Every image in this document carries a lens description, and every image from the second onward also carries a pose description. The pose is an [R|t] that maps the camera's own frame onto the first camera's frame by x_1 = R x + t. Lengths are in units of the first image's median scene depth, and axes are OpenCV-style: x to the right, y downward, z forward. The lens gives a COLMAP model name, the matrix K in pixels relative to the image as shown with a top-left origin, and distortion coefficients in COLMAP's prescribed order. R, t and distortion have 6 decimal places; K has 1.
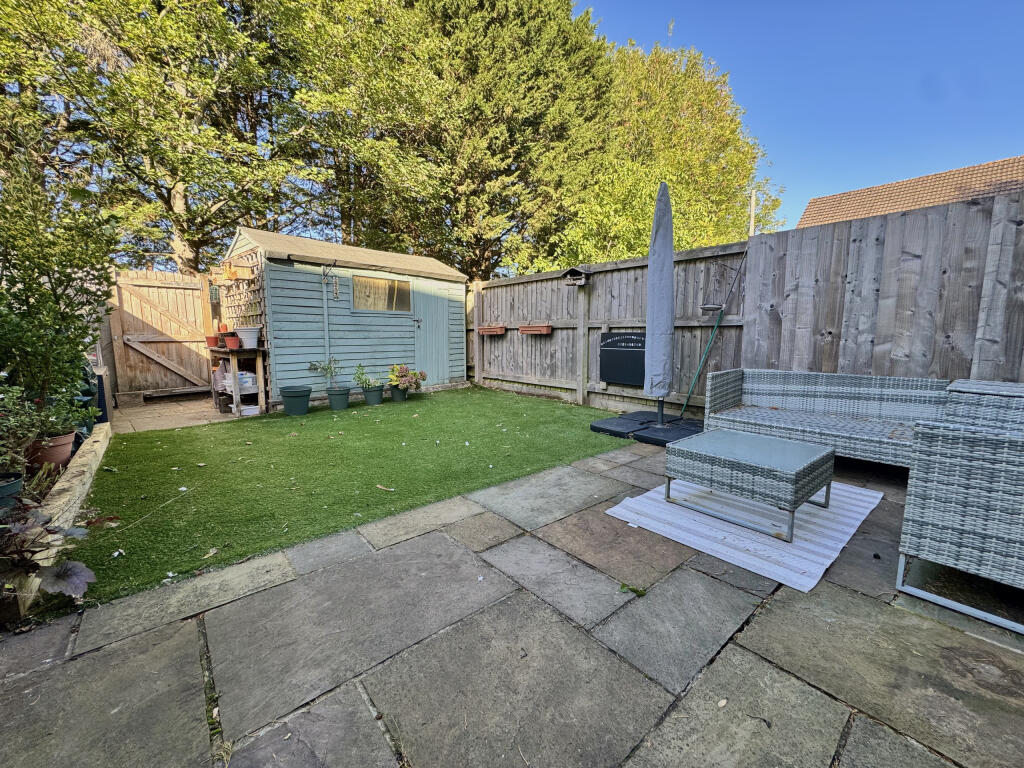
lens RADIAL K [[408.7, 0, 515.0], [0, 408.7, 385.6], [0, 0, 1]] dist [0.000341, -0.000042]
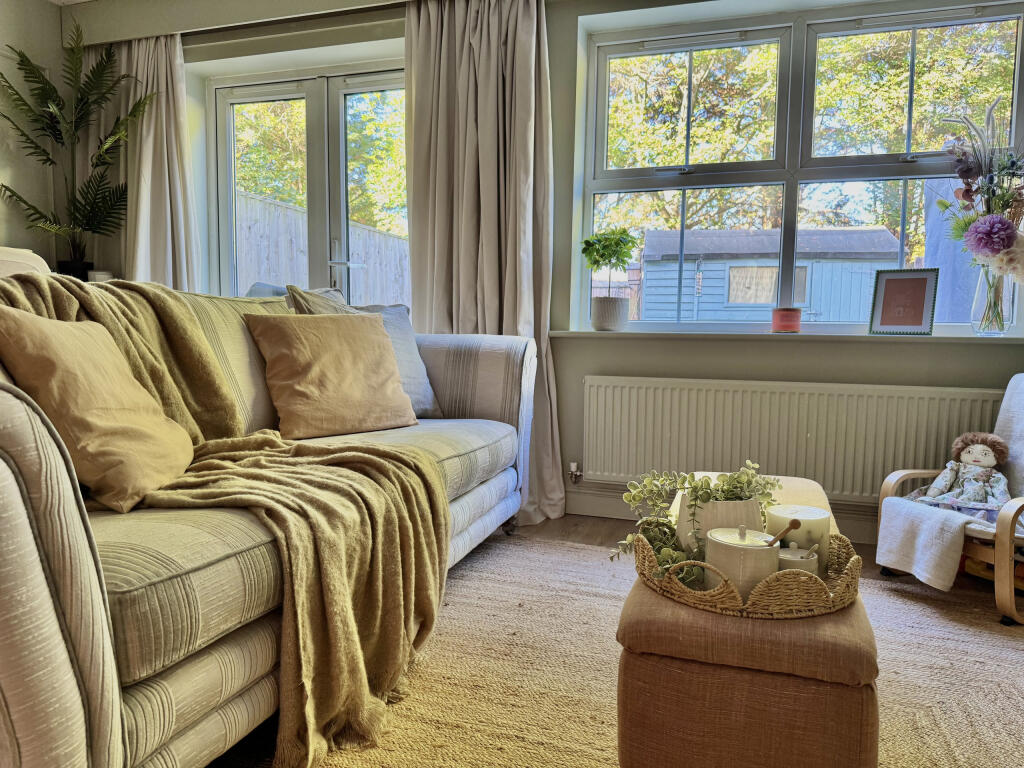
lens RADIAL K [[732.2, 0, 506.2], [0, 732.2, 376.7], [0, 0, 1]] dist [0.084682, -0.108384]
pose [[0.516981, 0.069478, -0.853173, 0.869844], [-0.121913, 0.992516, 0.006951, 0.029855], [0.847271, 0.100419, 0.521582, -0.305892]]
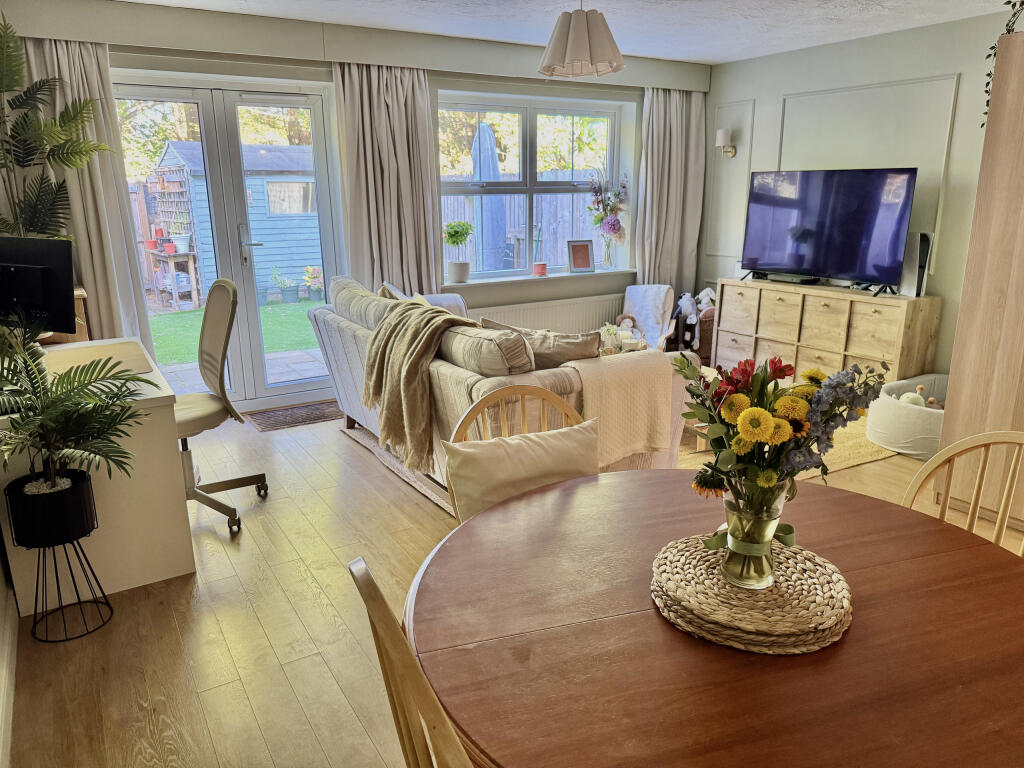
lens RADIAL K [[732.2, 0, 507.4], [0, 732.2, 394.7], [0, 0, 1]] dist [0.084682, -0.108384]
pose [[0.986824, 0.034348, -0.158111, 0.618689], [-0.010776, 0.988989, 0.147595, -0.011162], [0.161440, -0.143947, 0.976328, -0.984367]]
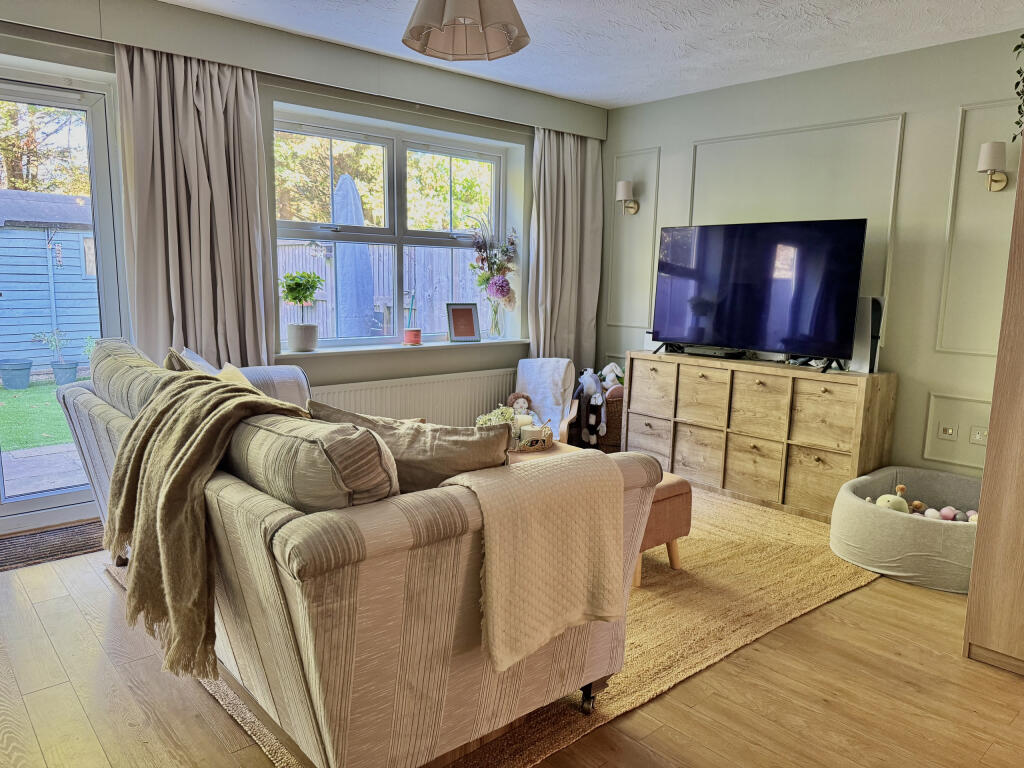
lens RADIAL K [[732.2, 0, 508.5], [0, 732.2, 386.6], [0, 0, 1]] dist [0.084682, -0.108384]
pose [[0.999839, 0.015703, 0.008639, 0.593234], [-0.015940, 0.999479, 0.028048, -0.002279], [-0.008194, -0.028181, 0.999569, -0.737312]]
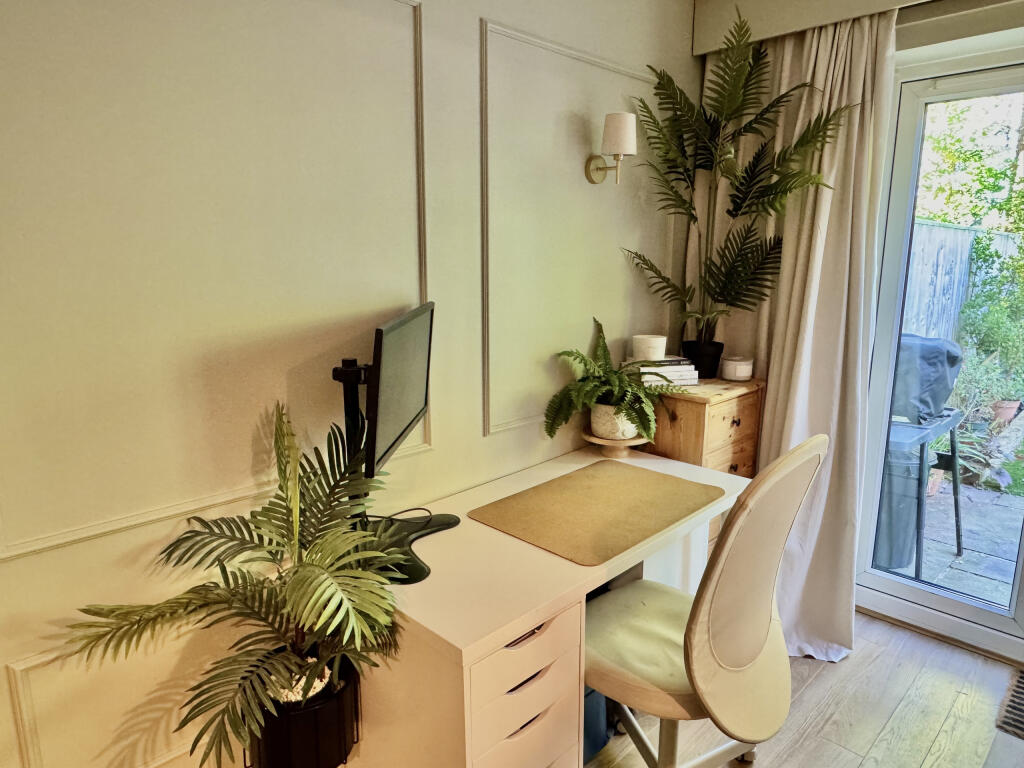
lens RADIAL K [[637.1, 0, 511.8], [0, 637.1, 381.8], [0, 0, 1]] dist [0.001944, 0.003158]
pose [[0.062576, 0.195900, -0.978625, 0.492161], [-0.130075, 0.973784, 0.186614, -0.070069], [0.989528, 0.115617, 0.086417, -0.483226]]
